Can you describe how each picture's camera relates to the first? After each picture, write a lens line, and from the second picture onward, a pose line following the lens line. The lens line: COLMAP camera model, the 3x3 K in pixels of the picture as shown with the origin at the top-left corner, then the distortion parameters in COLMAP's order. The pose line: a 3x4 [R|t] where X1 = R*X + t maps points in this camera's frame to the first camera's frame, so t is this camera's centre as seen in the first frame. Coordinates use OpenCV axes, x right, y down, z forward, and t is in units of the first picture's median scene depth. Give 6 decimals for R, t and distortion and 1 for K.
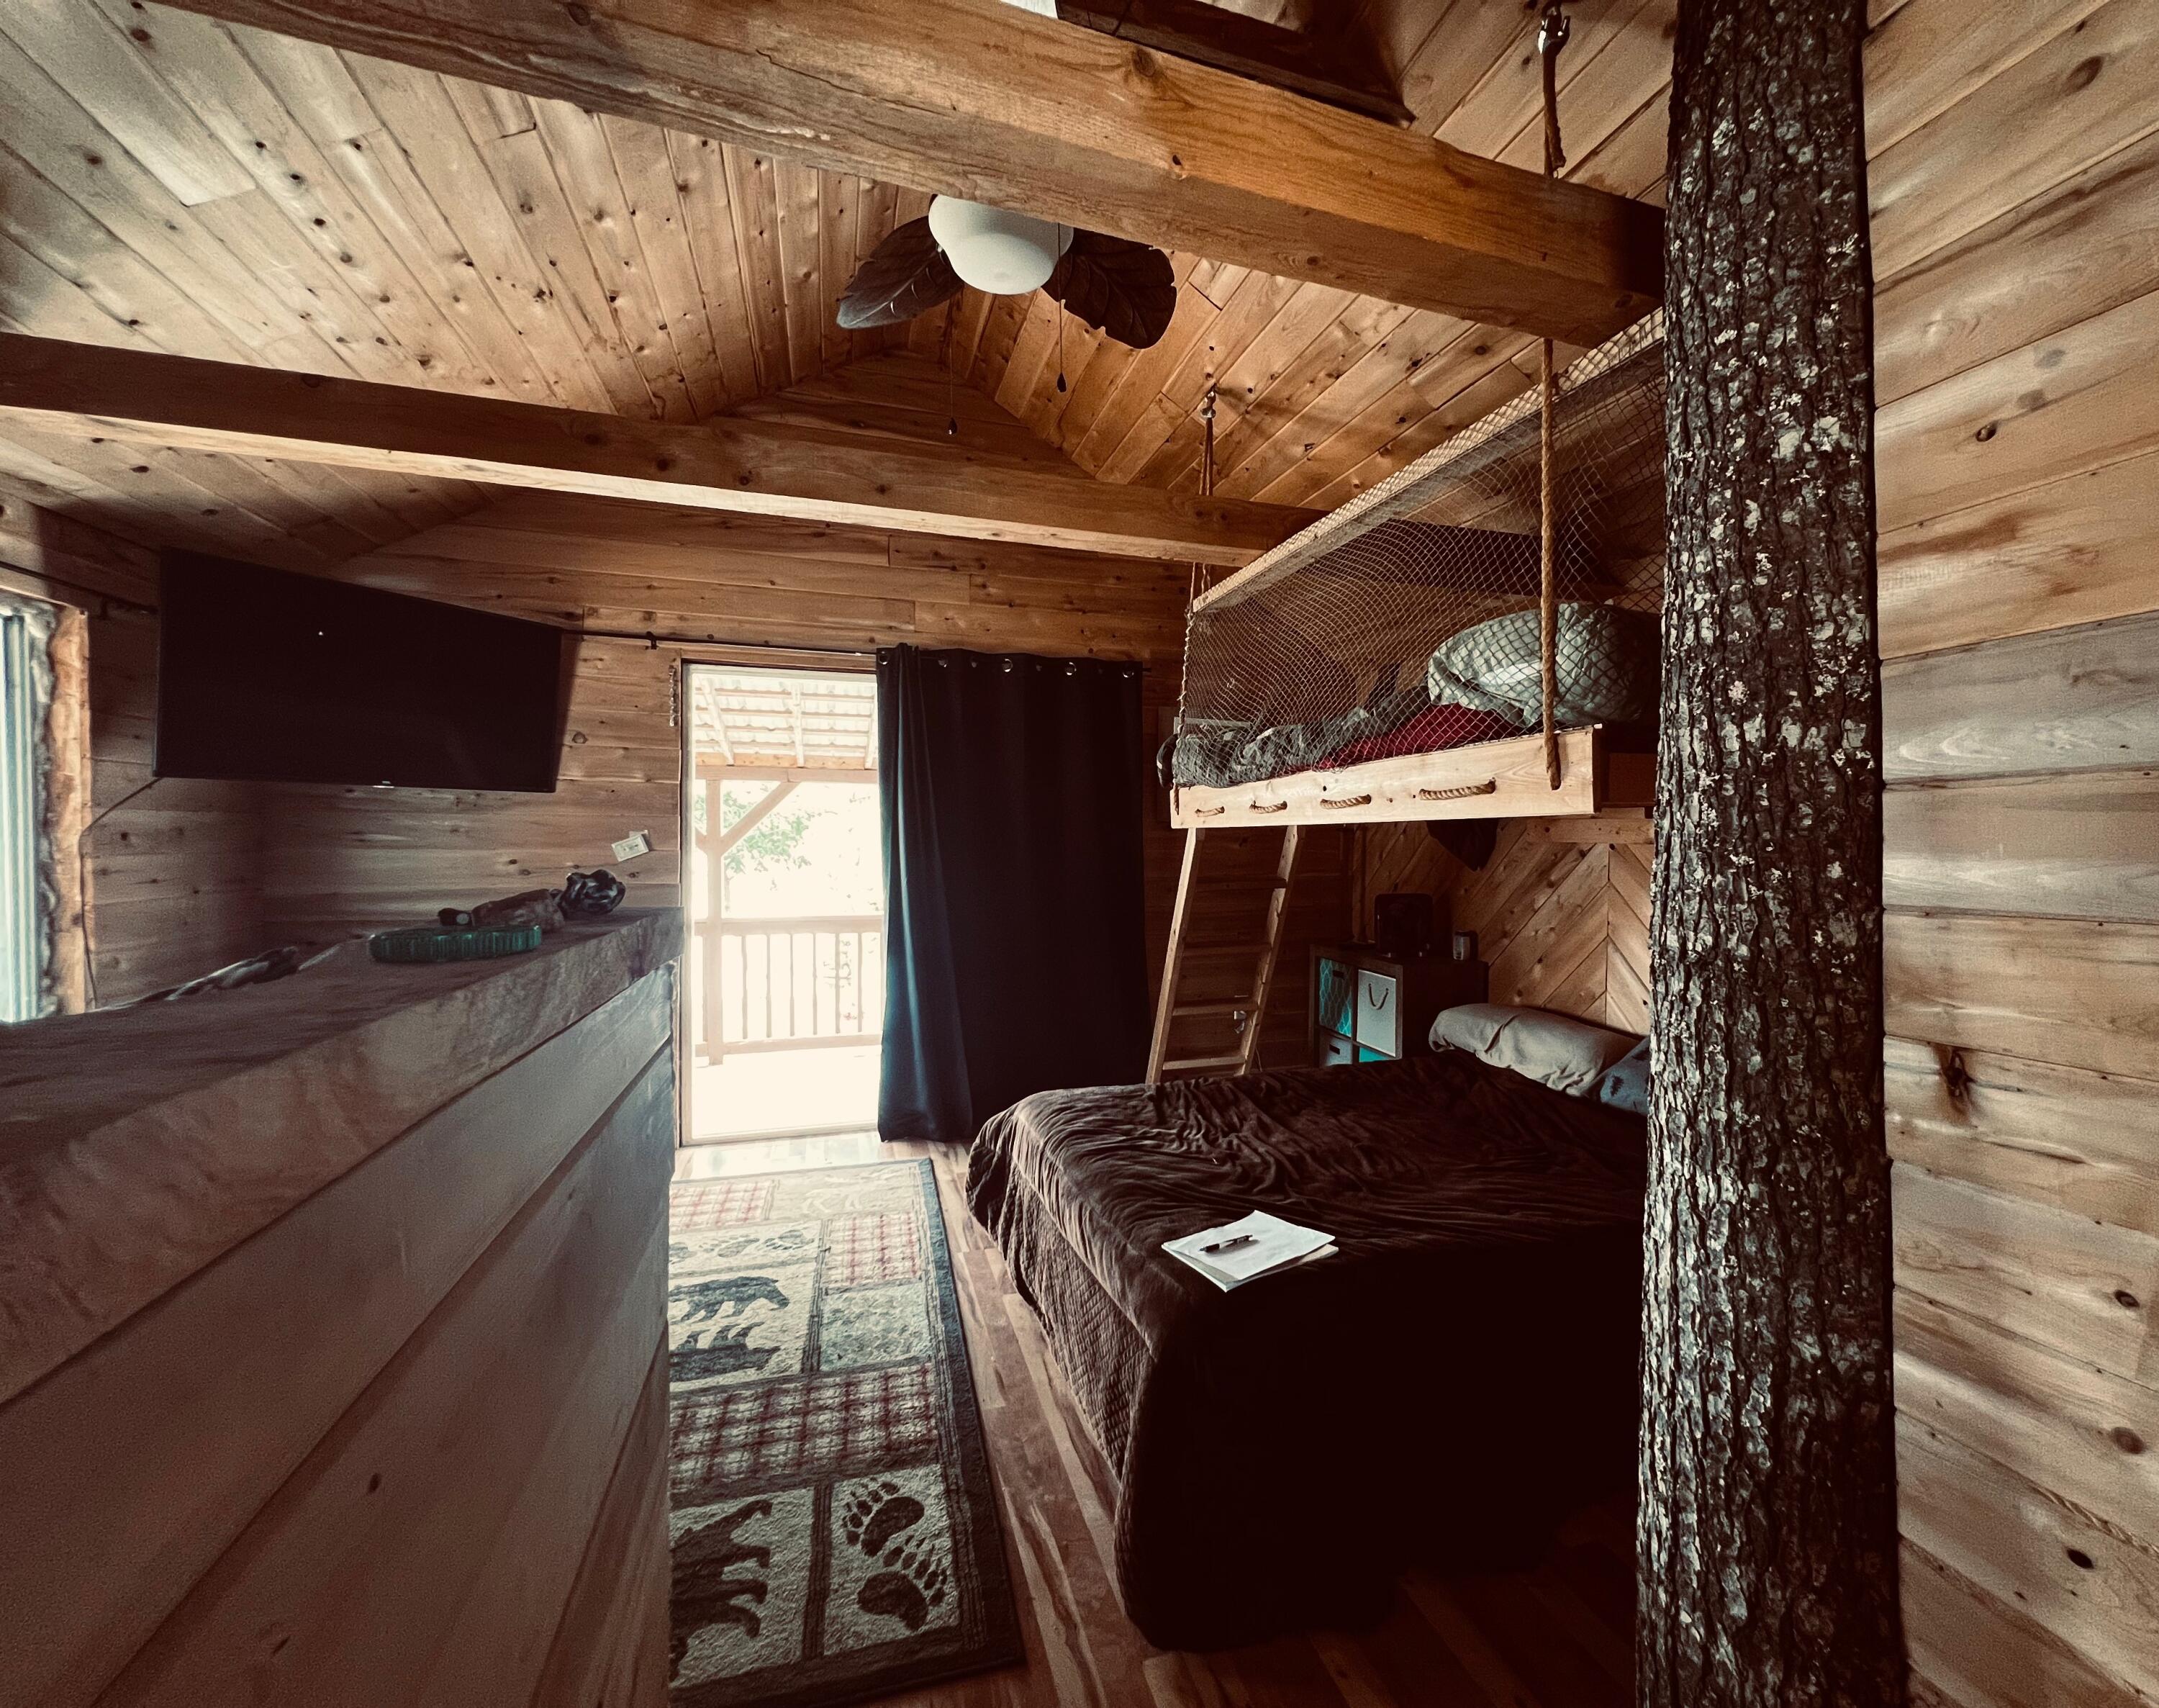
lens RADIAL K [[848.6, 0, 1085.6], [0, 848.6, 852.9], [0, 0, 1]] dist [0.001030, 0.000074]
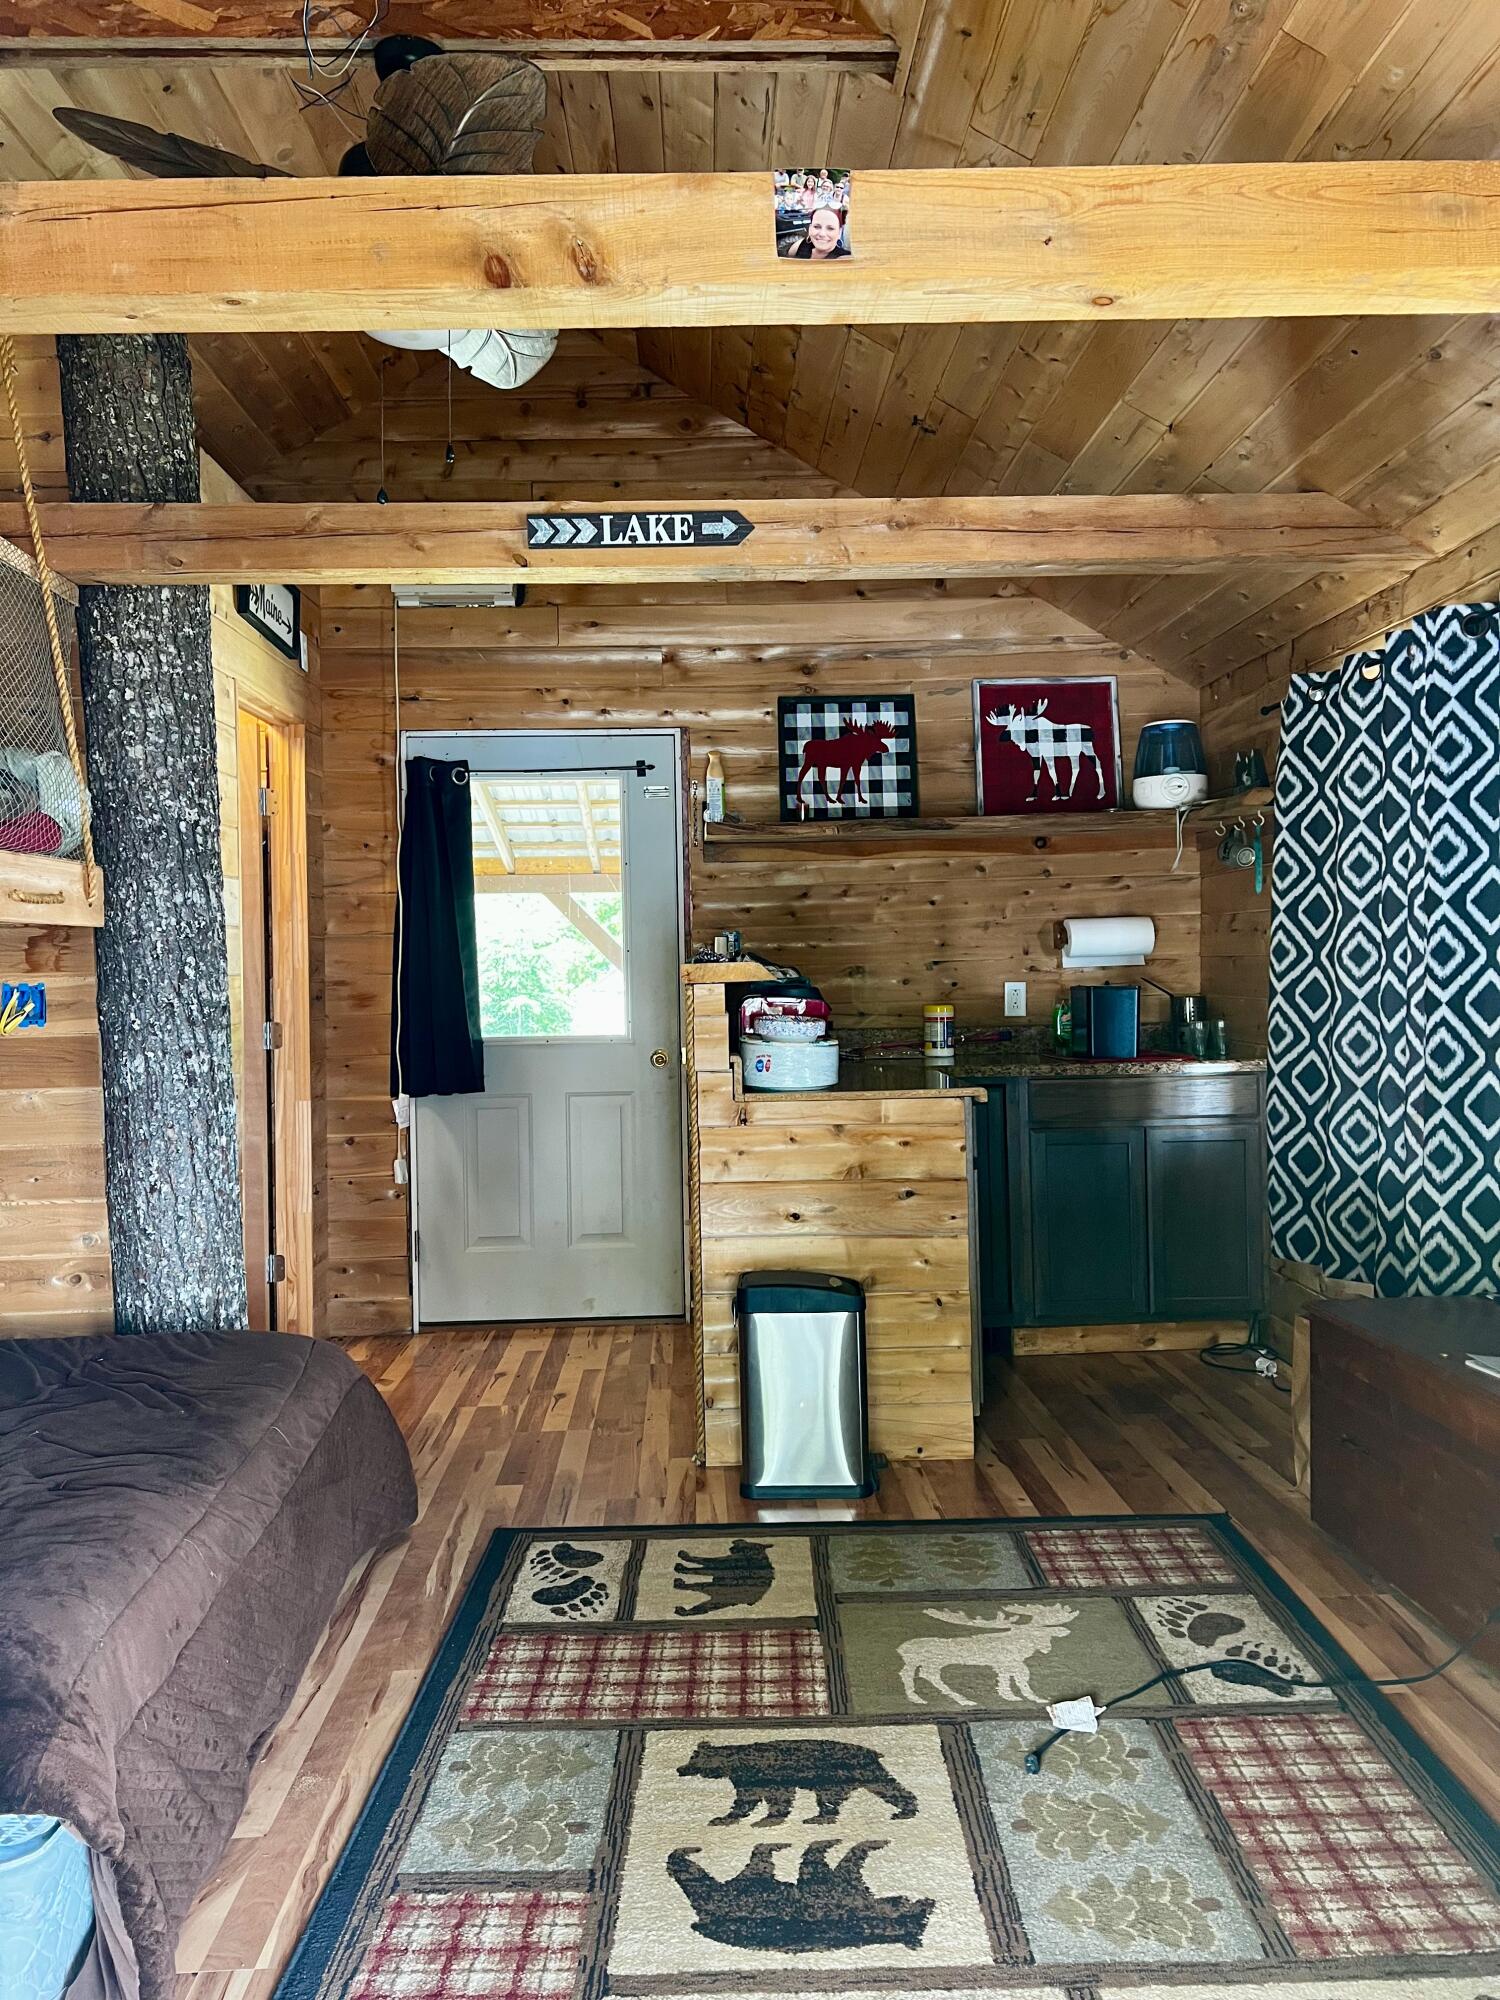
lens RADIAL K [[1512.8, 0, 745.6], [0, 1512.8, 998.0], [0, 0, 1]] dist [0.001492, 0.000323]
pose [[-0.965526, 0.007508, 0.260198, -0.791531], [0.015921, 0.999416, 0.030244, 0.005965], [-0.259819, 0.033344, -0.965081, 2.301795]]
